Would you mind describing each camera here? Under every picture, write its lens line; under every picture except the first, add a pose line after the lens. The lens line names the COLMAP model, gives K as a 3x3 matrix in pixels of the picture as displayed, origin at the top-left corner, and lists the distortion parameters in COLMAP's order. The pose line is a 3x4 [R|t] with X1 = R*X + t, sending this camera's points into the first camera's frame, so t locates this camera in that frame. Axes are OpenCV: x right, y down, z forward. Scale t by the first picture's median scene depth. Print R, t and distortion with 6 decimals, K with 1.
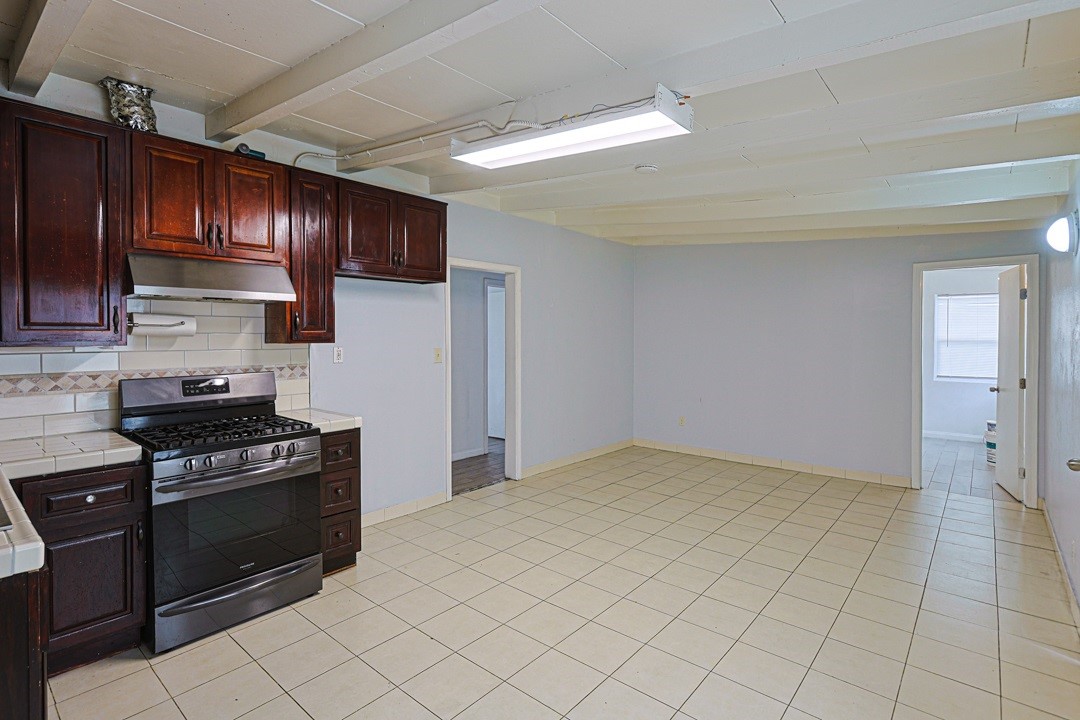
lens RADIAL K [[521.6, 0, 526.5], [0, 521.6, 337.0], [0, 0, 1]] dist [-0.003766, 0.001836]
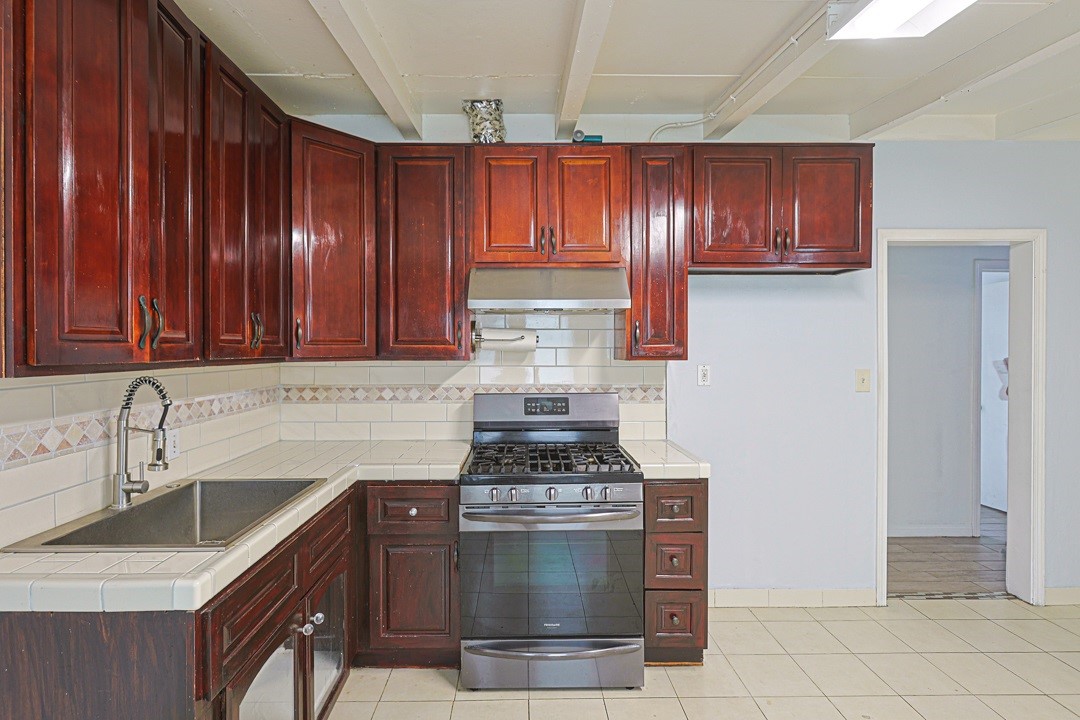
lens RADIAL K [[521.6, 0, 543.7], [0, 521.6, 353.1], [0, 0, 1]] dist [-0.003766, 0.001836]
pose [[0.677392, 0.006327, -0.735595, 0.058735], [-0.002477, 0.999977, 0.006319, -0.003965], [0.735618, -0.002458, 0.677393, 0.356798]]
